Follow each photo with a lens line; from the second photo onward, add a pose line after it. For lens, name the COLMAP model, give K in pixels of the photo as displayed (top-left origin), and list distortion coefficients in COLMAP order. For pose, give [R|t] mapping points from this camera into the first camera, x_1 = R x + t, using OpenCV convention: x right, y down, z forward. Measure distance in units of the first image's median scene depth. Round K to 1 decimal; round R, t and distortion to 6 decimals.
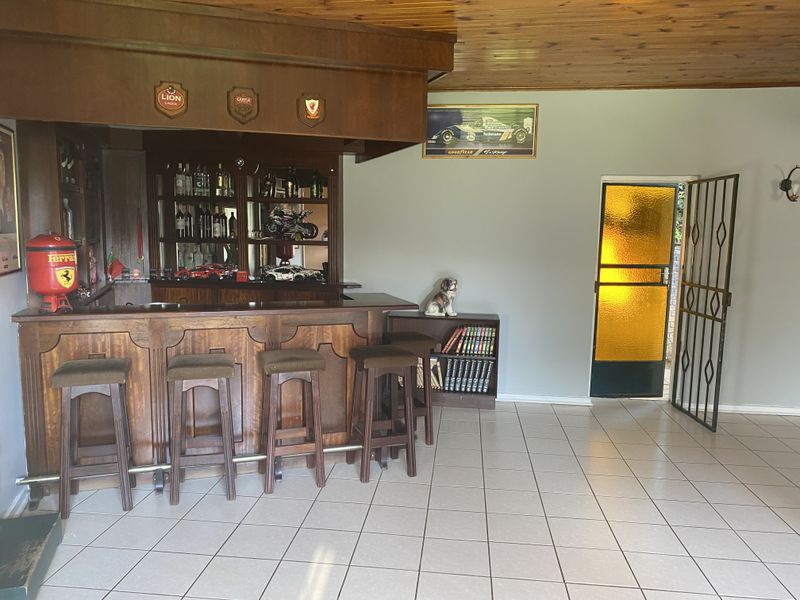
lens RADIAL K [[632.8, 0, 401.6], [0, 632.8, 300.6], [0, 0, 1]] dist [-0.011390, 0.053832]
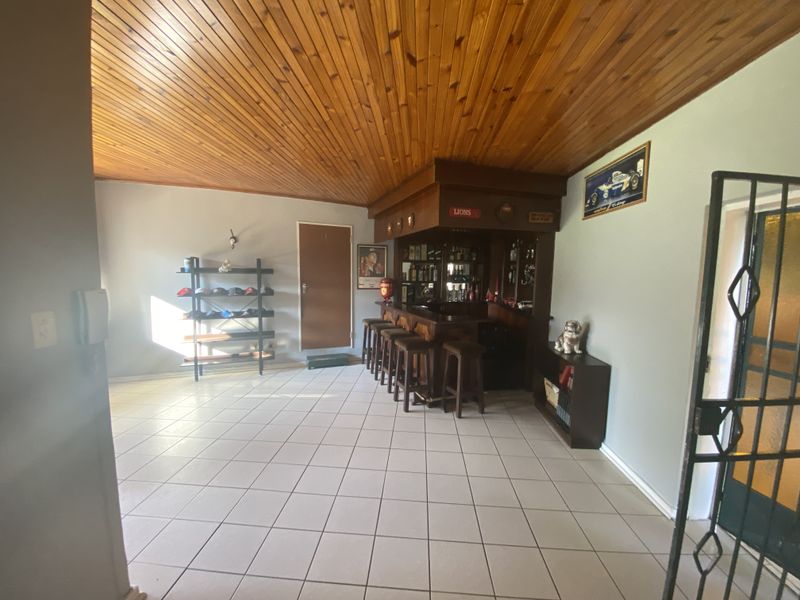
lens RADIAL K [[332.5, 0, 395.3], [0, 332.5, 307.9], [0, 0, 1]] dist [0.031443, -0.001557]
pose [[0.039870, 0.100040, -0.994184, 0.695334], [-0.128883, 0.987179, 0.094167, -0.074771], [0.990858, 0.124379, 0.052252, 0.639537]]
